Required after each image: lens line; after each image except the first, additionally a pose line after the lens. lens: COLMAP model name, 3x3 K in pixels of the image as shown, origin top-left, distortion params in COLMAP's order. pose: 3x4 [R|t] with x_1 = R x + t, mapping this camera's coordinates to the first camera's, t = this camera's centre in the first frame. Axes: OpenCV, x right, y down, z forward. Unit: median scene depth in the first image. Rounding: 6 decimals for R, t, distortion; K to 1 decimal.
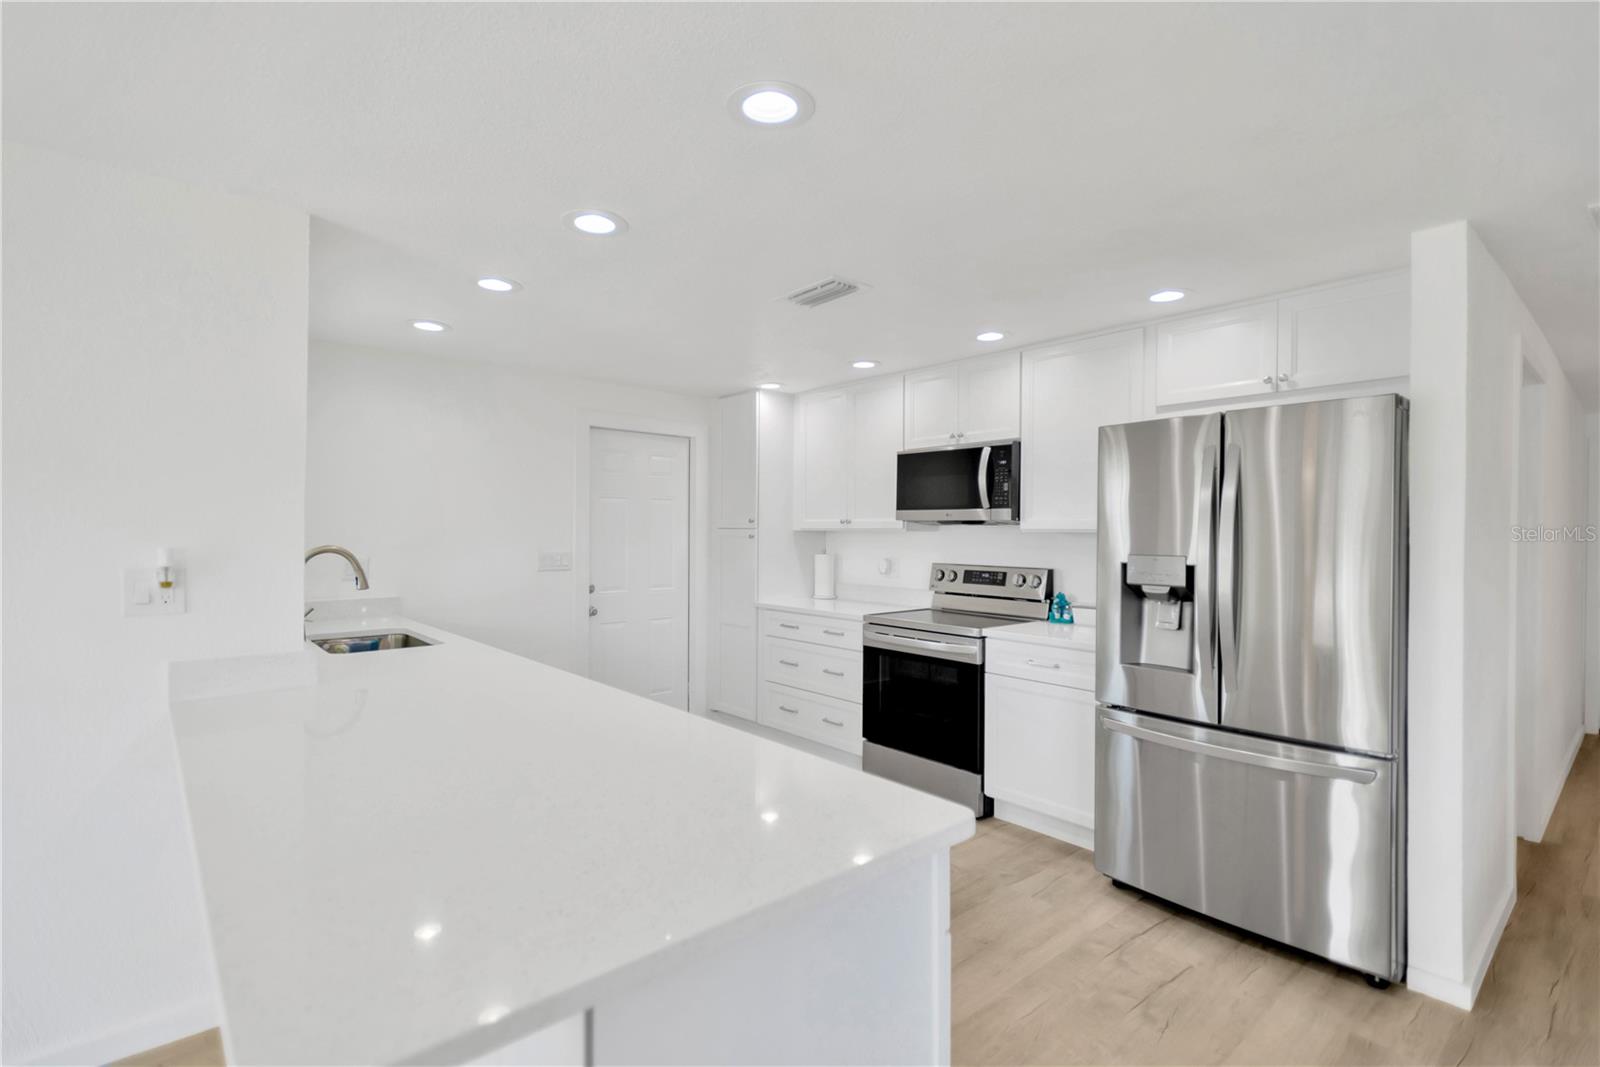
lens RADIAL K [[747.2, 0, 792.0], [0, 747.2, 547.1], [0, 0, 1]] dist [0.006116, -0.000384]
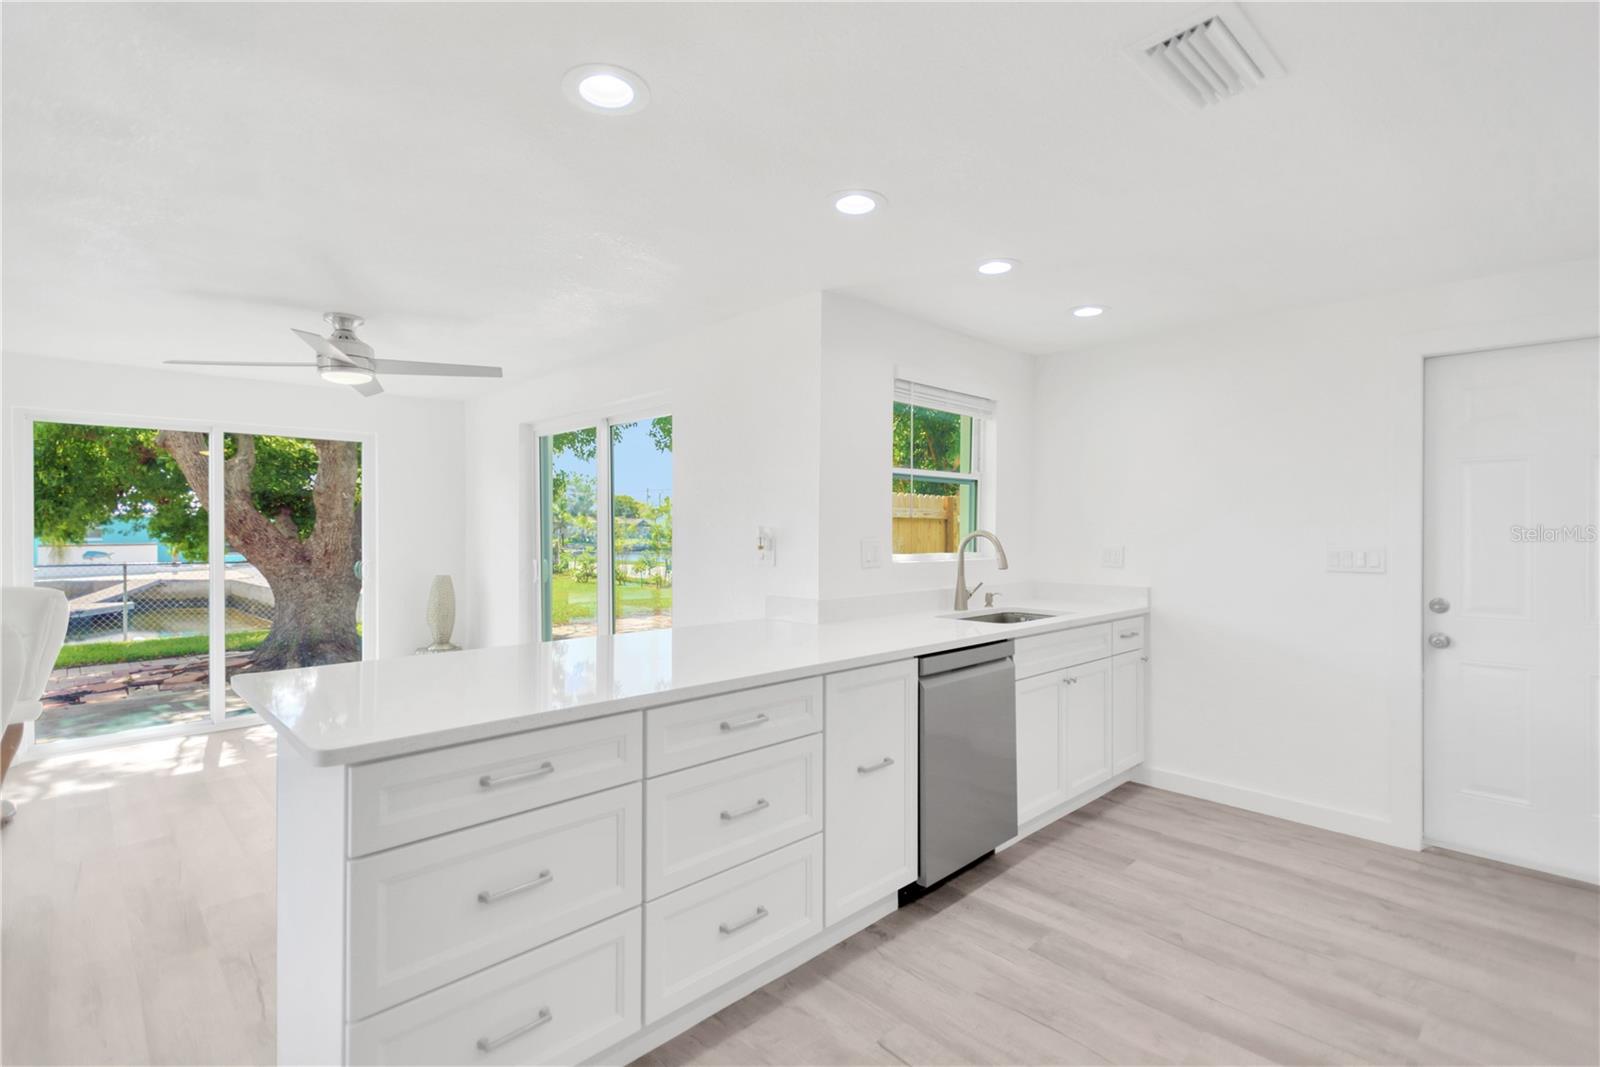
lens RADIAL K [[747.2, 0, 796.7], [0, 747.2, 521.1], [0, 0, 1]] dist [0.006116, -0.000384]
pose [[0.059927, -0.014231, -0.998101, 0.413932], [-0.022741, 0.999619, -0.015618, 0.006032], [0.997944, 0.023634, 0.059580, 0.479566]]
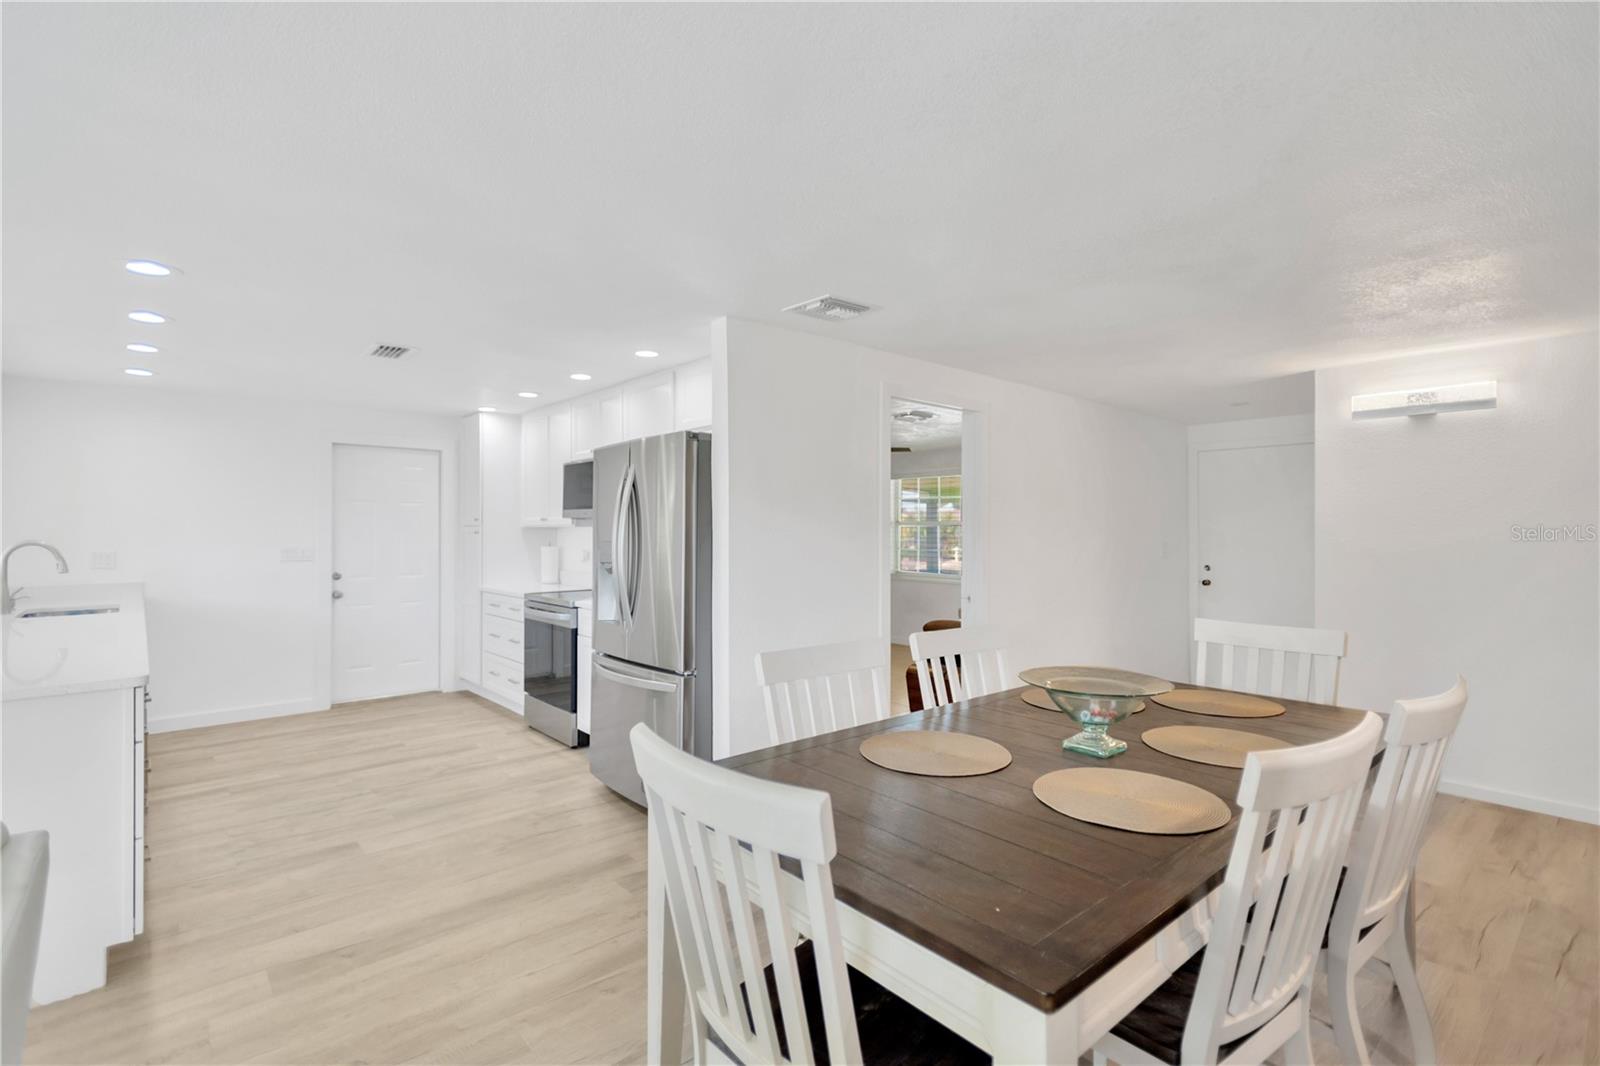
lens RADIAL K [[747.2, 0, 795.0], [0, 747.2, 528.2], [0, 0, 1]] dist [0.006116, -0.000384]
pose [[0.999899, -0.007826, 0.011823, 0.549168], [0.008096, 0.999705, -0.022898, 0.013720], [-0.011640, 0.022991, 0.999668, -0.270460]]
